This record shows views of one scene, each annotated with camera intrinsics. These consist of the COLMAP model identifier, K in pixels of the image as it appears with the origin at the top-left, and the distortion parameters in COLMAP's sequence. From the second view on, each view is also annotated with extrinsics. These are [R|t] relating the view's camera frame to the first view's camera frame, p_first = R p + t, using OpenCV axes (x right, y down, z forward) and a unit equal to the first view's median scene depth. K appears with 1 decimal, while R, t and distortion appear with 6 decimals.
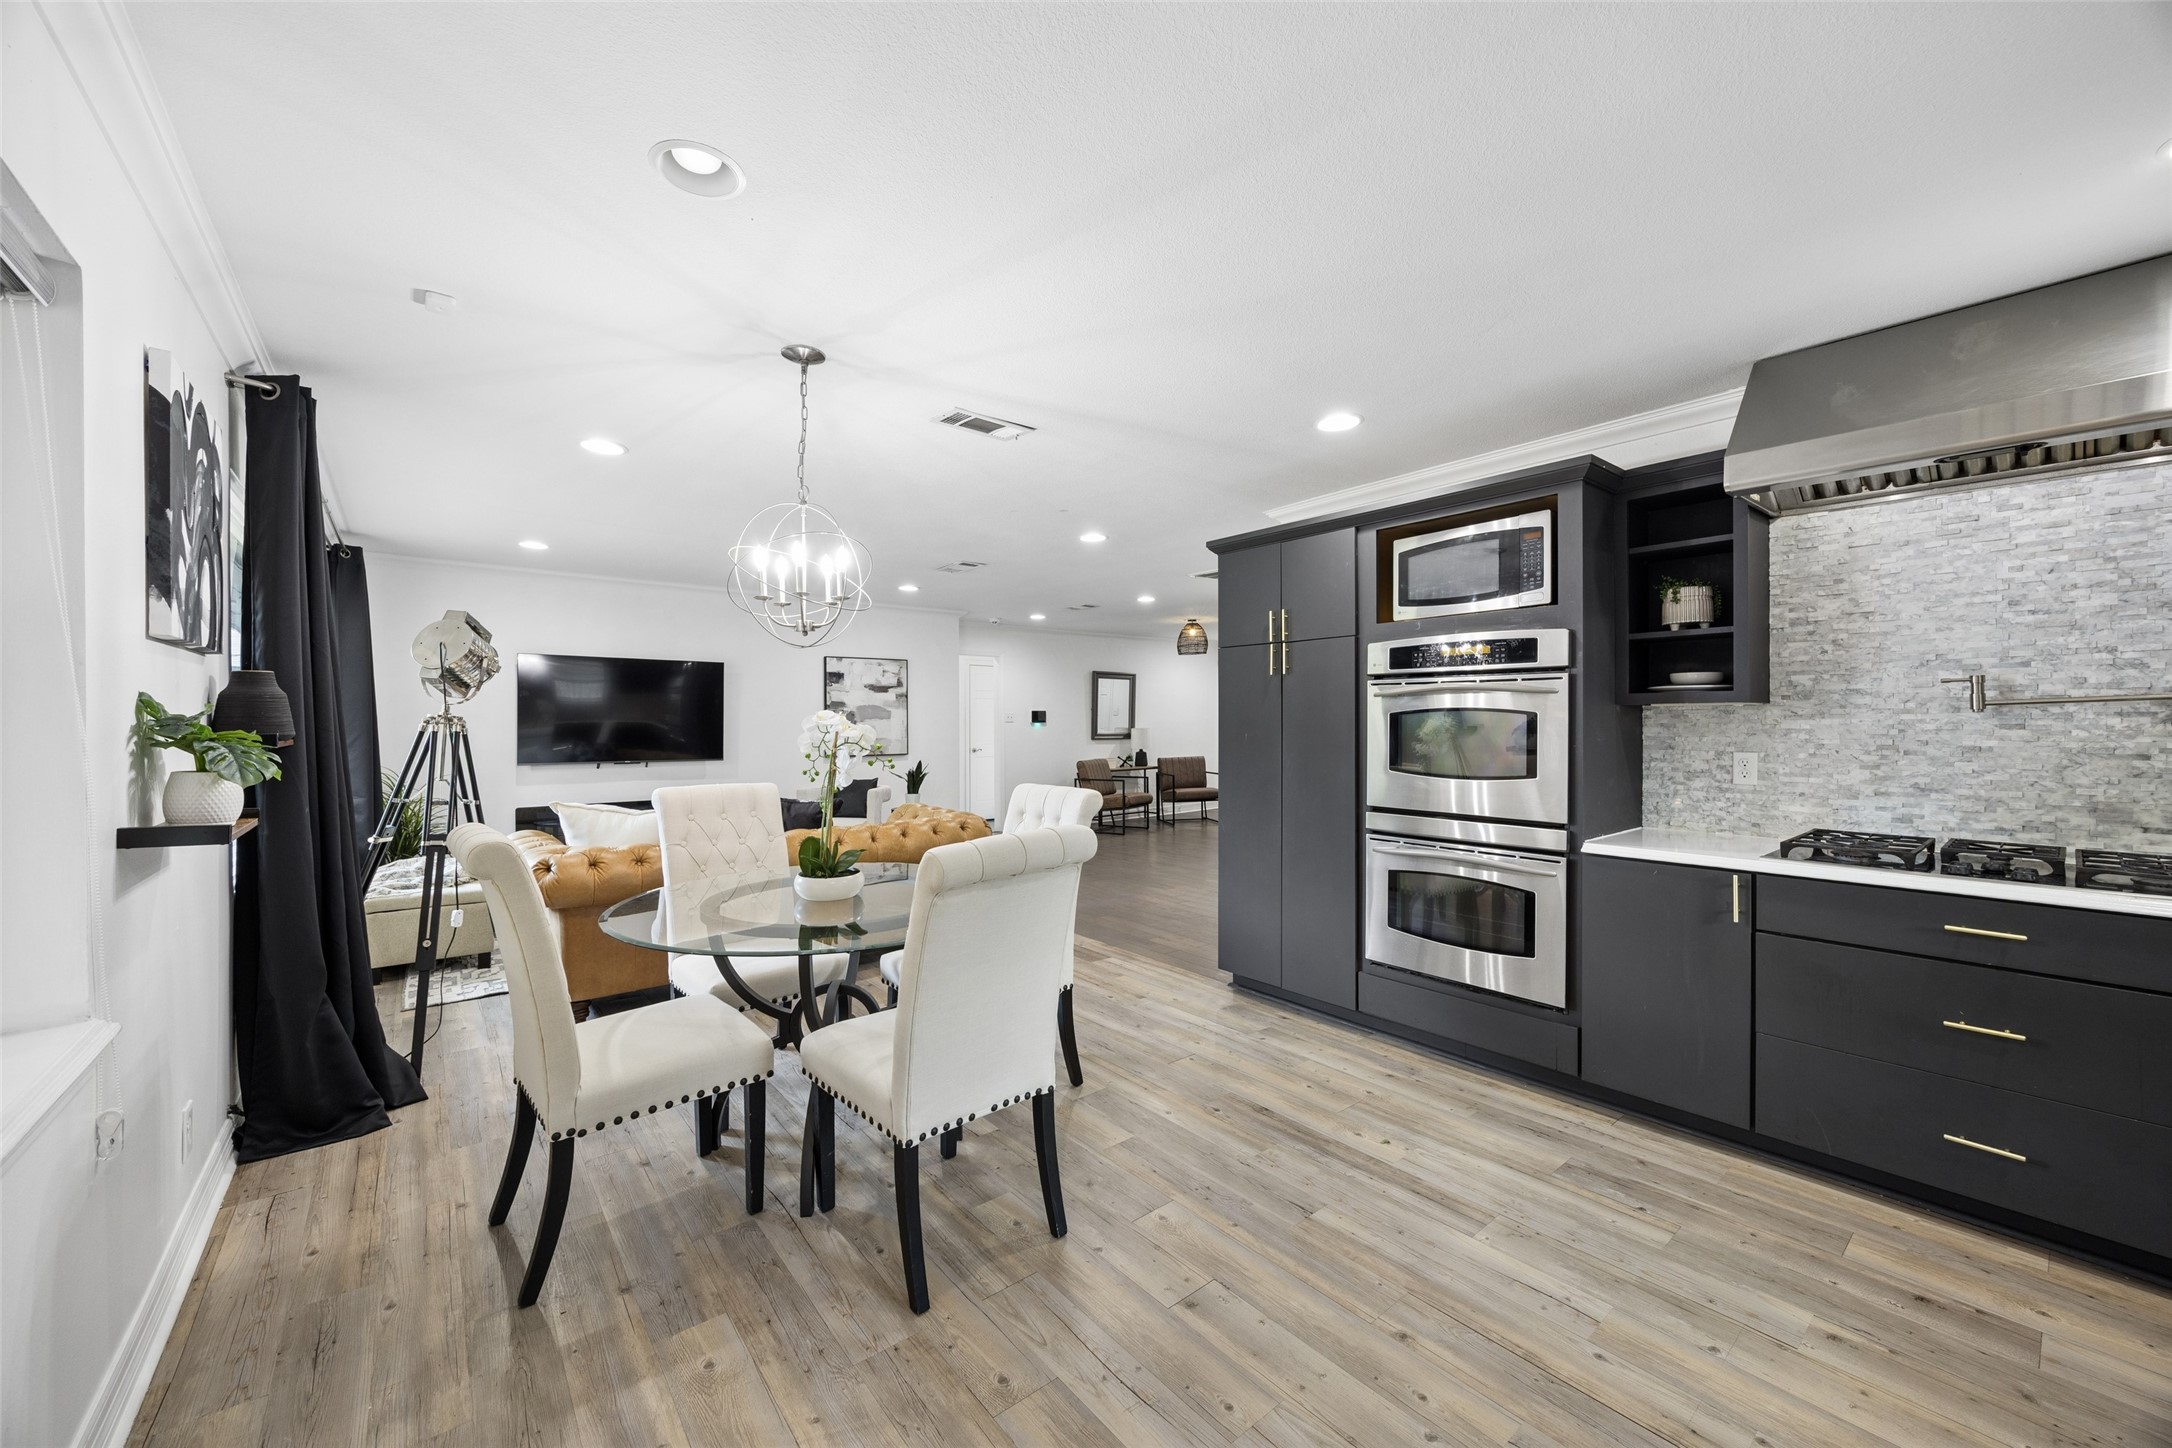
lens RADIAL K [[823.5, 0, 1082.9], [0, 823.5, 726.3], [0, 0, 1]] dist [-0.002345, -0.000488]
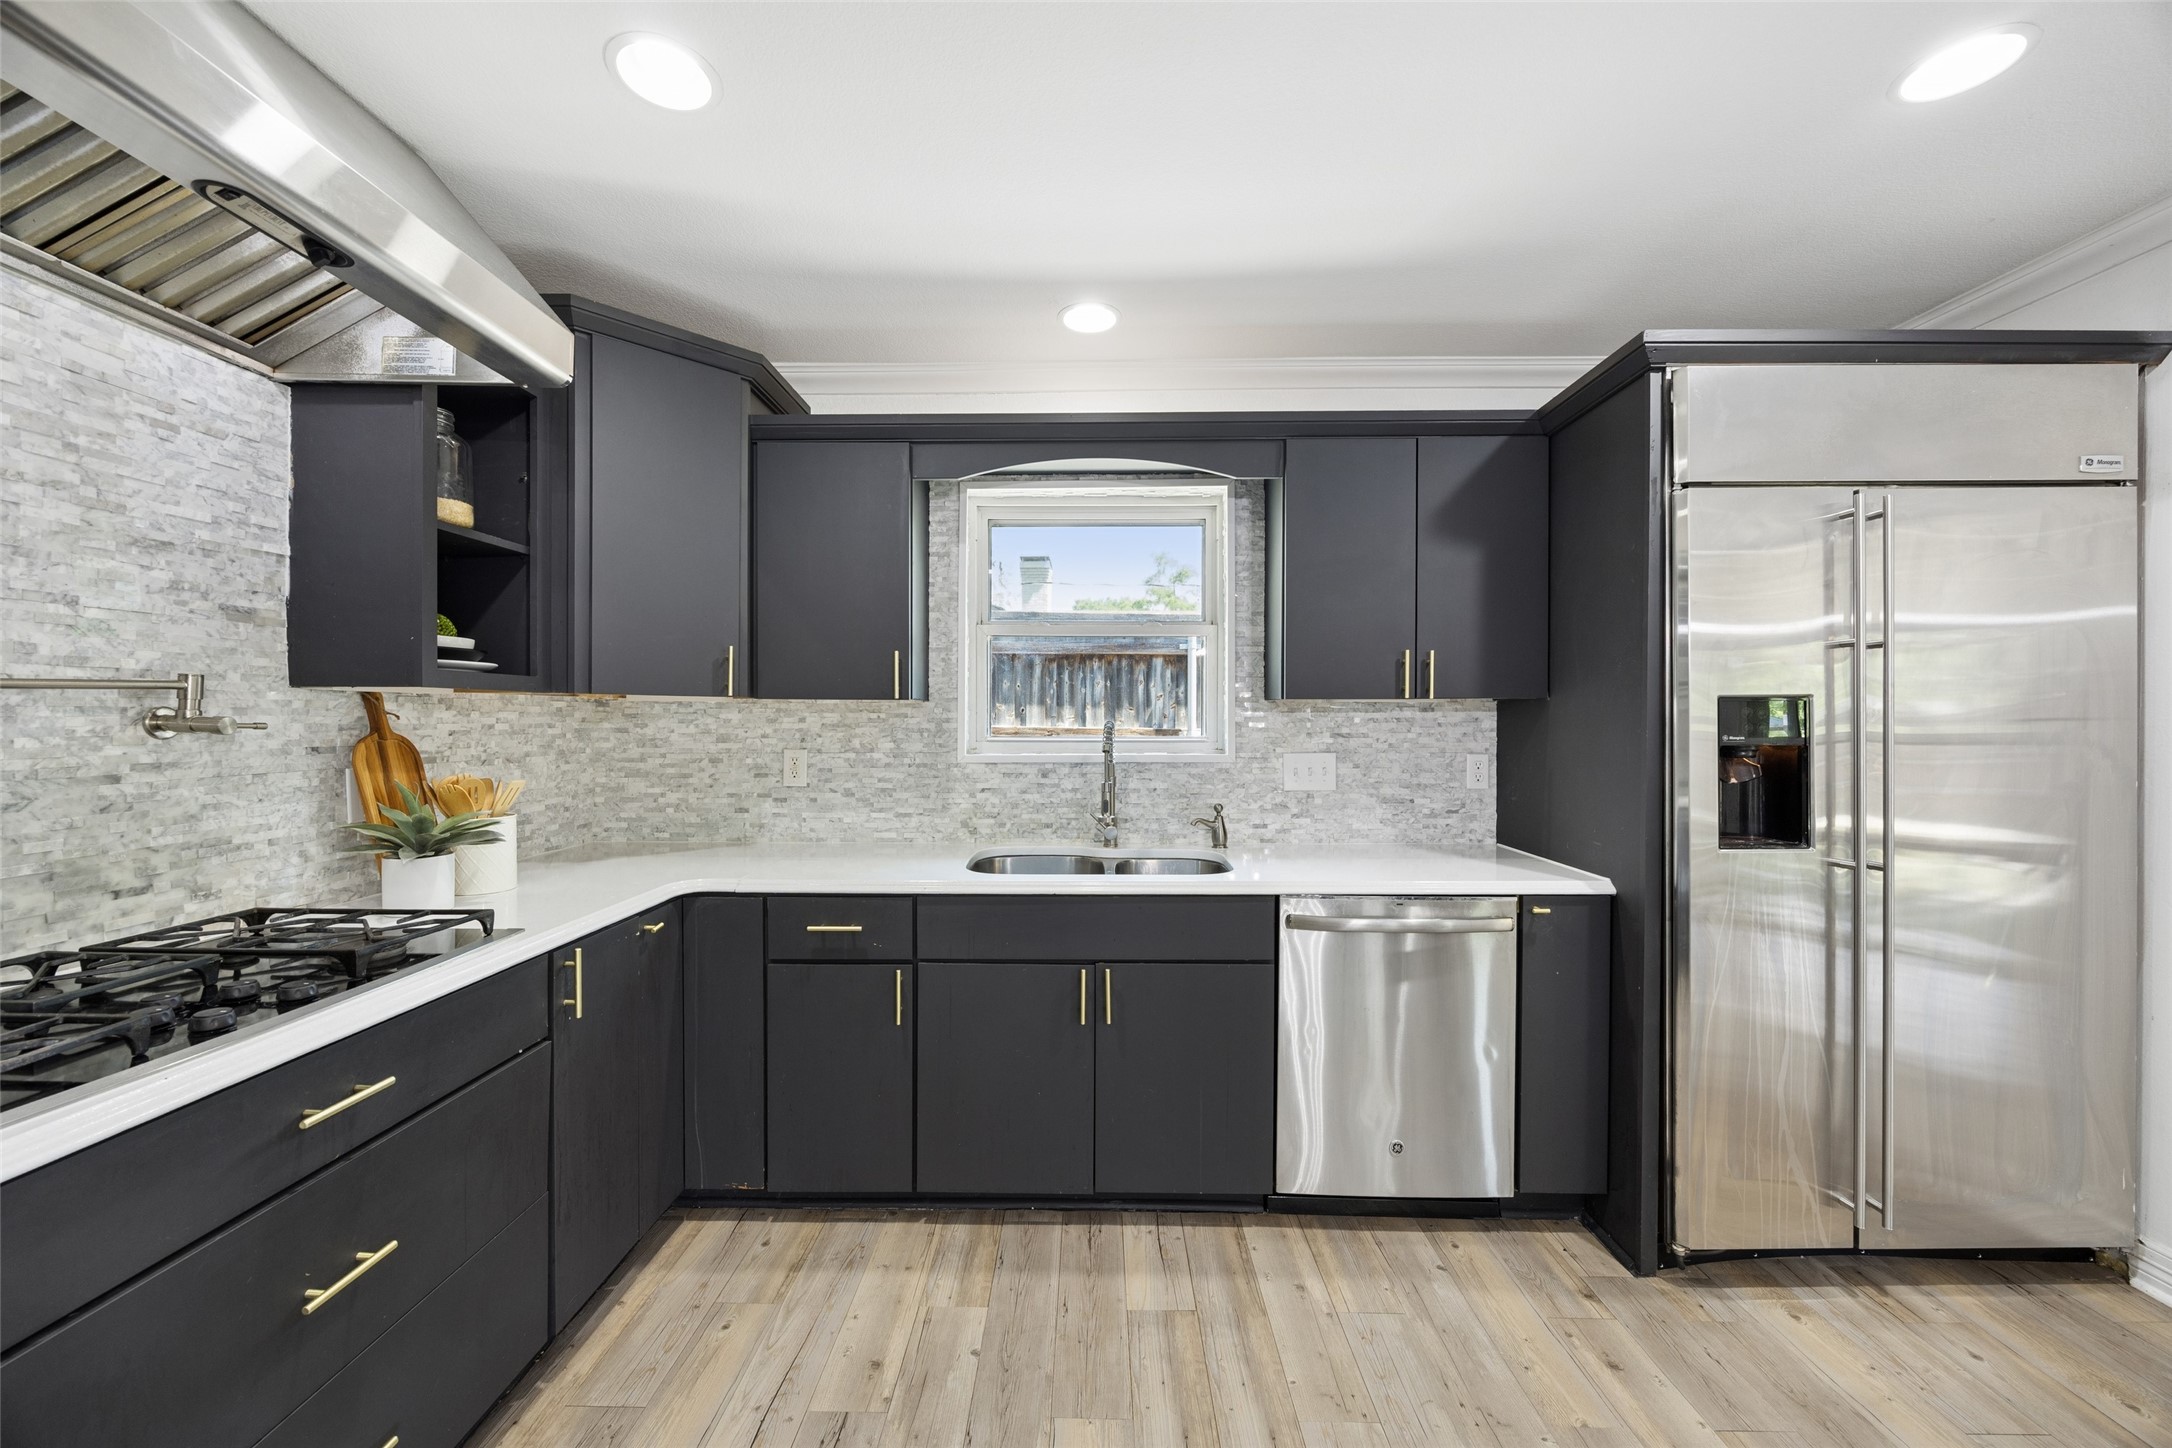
lens RADIAL K [[823.5, 0, 1078.2], [0, 823.5, 725.6], [0, 0, 1]] dist [-0.002345, -0.000488]
pose [[-0.764263, -0.004113, 0.644892, 0.253772], [0.002691, 0.999951, 0.009567, -0.005609], [-0.644899, 0.009047, -0.764214, 0.778759]]
